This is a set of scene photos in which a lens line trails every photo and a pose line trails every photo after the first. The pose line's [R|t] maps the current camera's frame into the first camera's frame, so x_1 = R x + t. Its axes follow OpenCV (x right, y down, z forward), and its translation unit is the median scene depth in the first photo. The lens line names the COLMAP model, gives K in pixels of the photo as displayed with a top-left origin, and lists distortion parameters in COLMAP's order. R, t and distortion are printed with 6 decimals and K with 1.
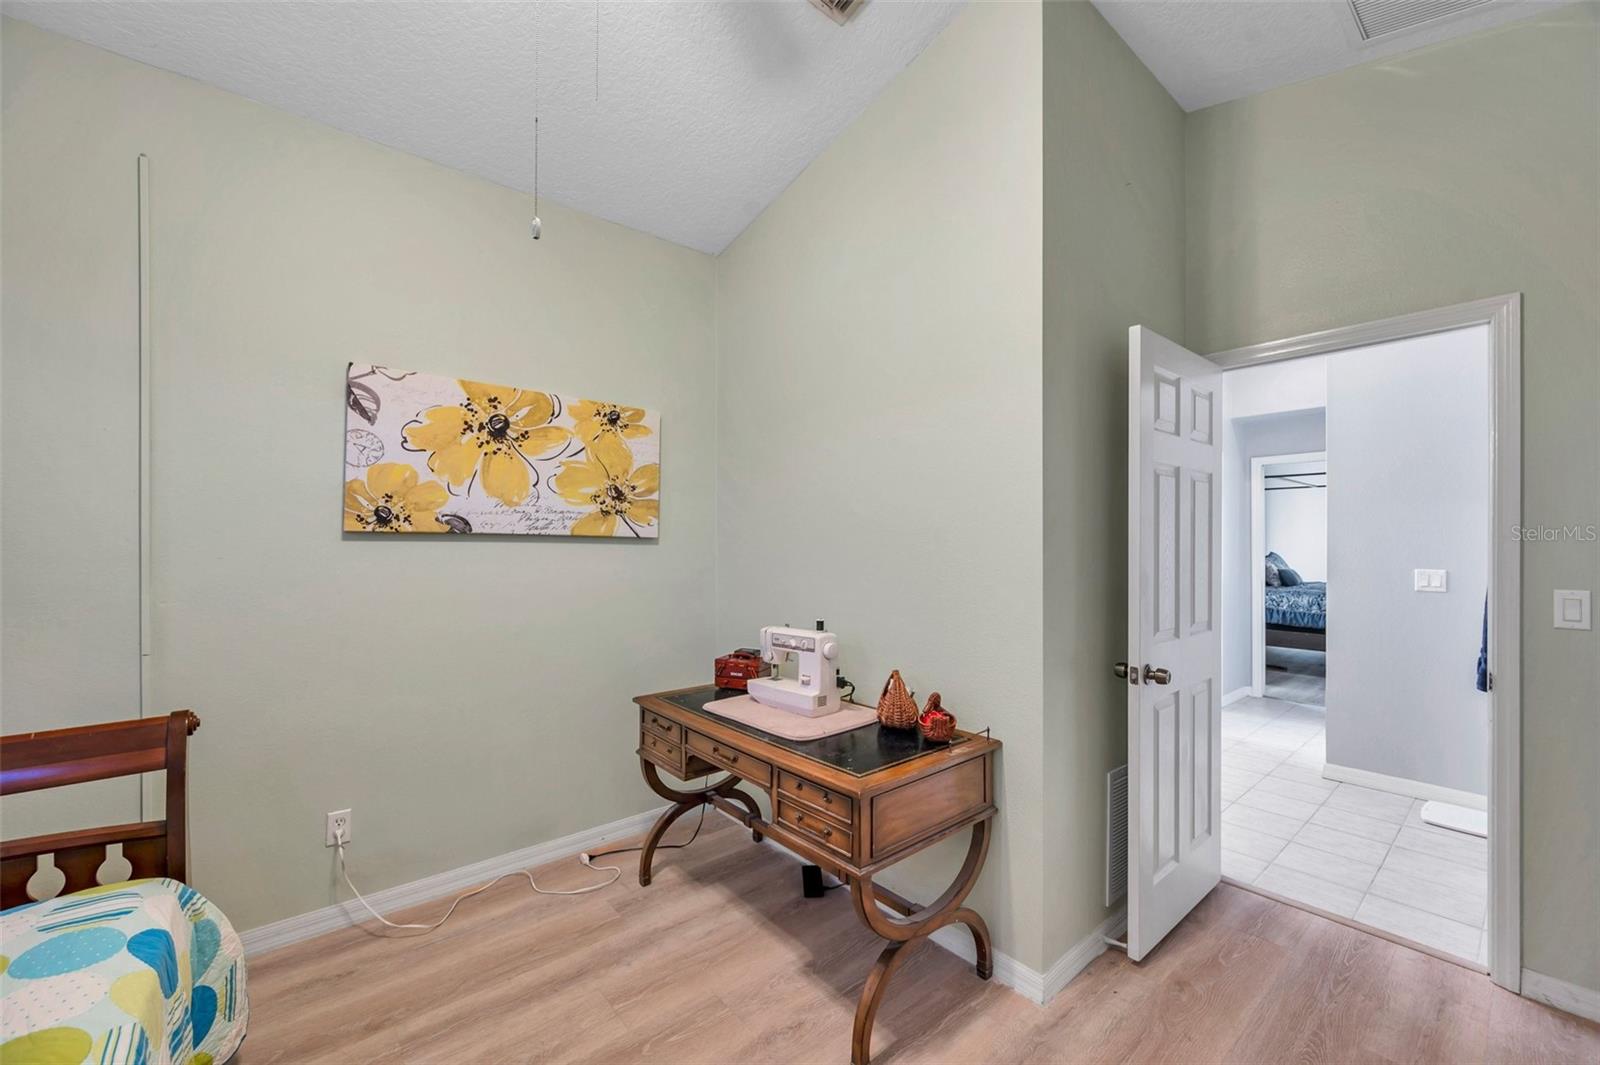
lens RADIAL K [[628.6, 0, 806.0], [0, 628.6, 538.4], [0, 0, 1]] dist [0.000585, 0.000055]
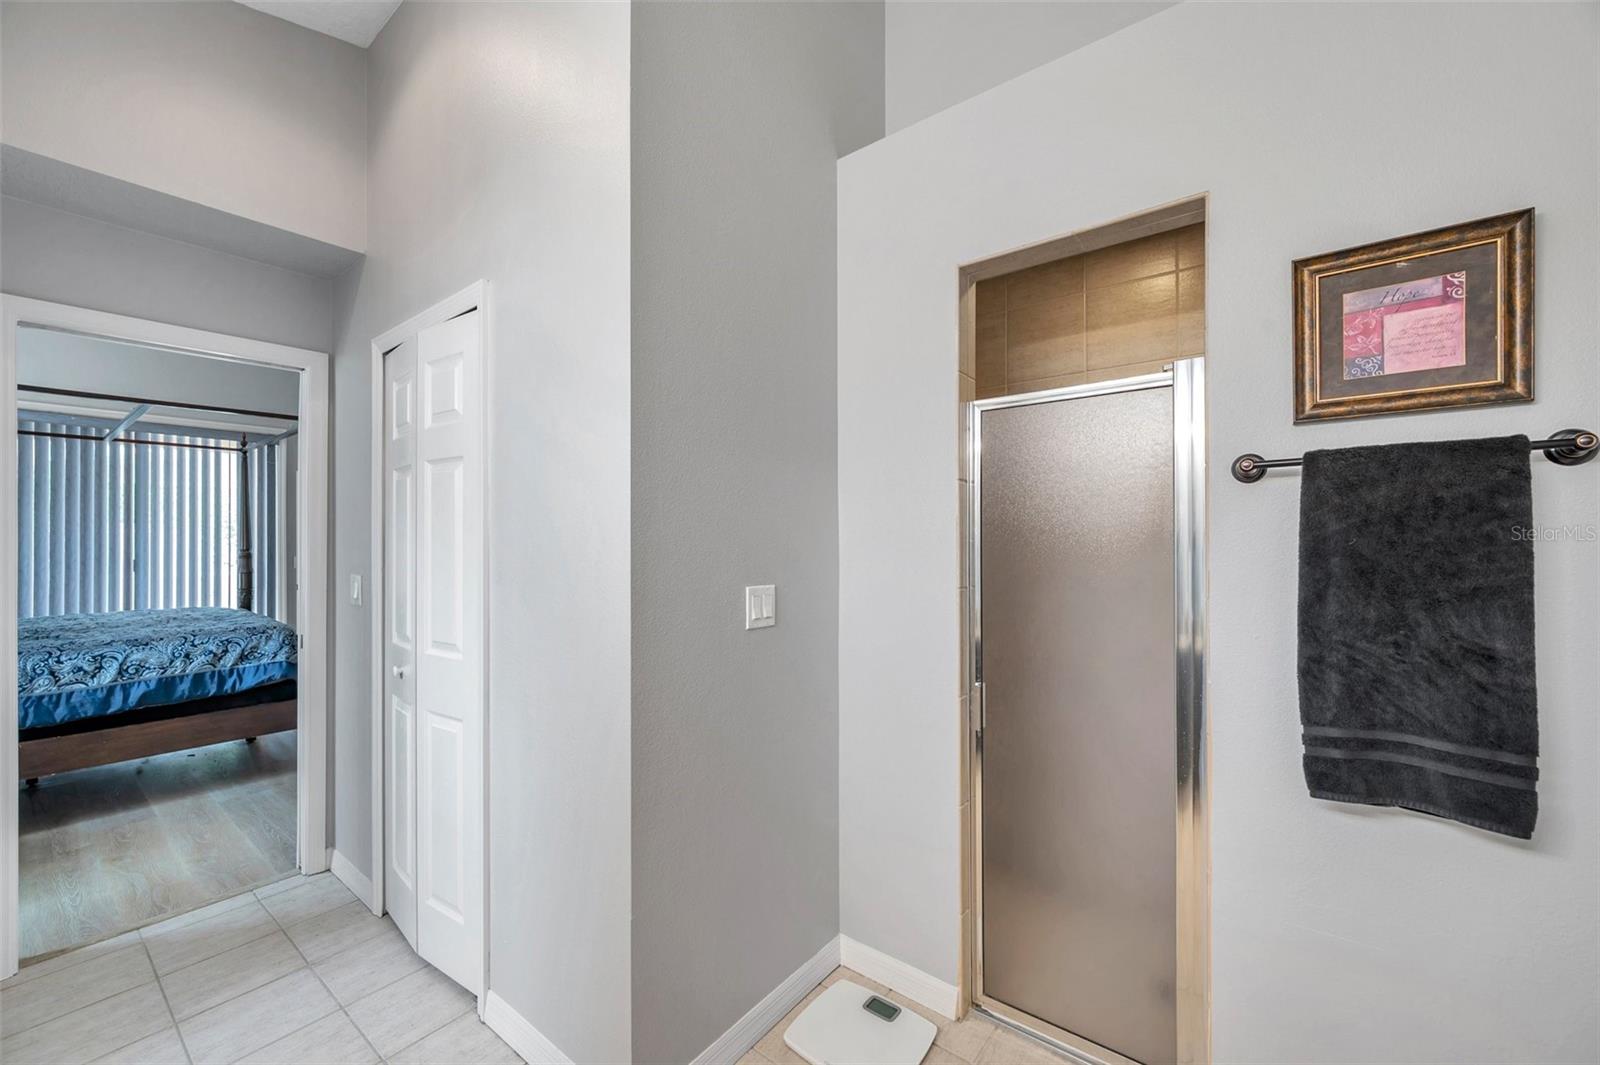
lens RADIAL K [[634.7, 0, 803.6], [0, 634.7, 538.3], [0, 0, 1]] dist [0.000532, 0.000130]
pose [[-0.202714, 0.003825, 0.979231, 0.684118], [-0.001619, 0.999990, -0.004241, 0.018973], [-0.979237, -0.002445, -0.202705, 1.551430]]
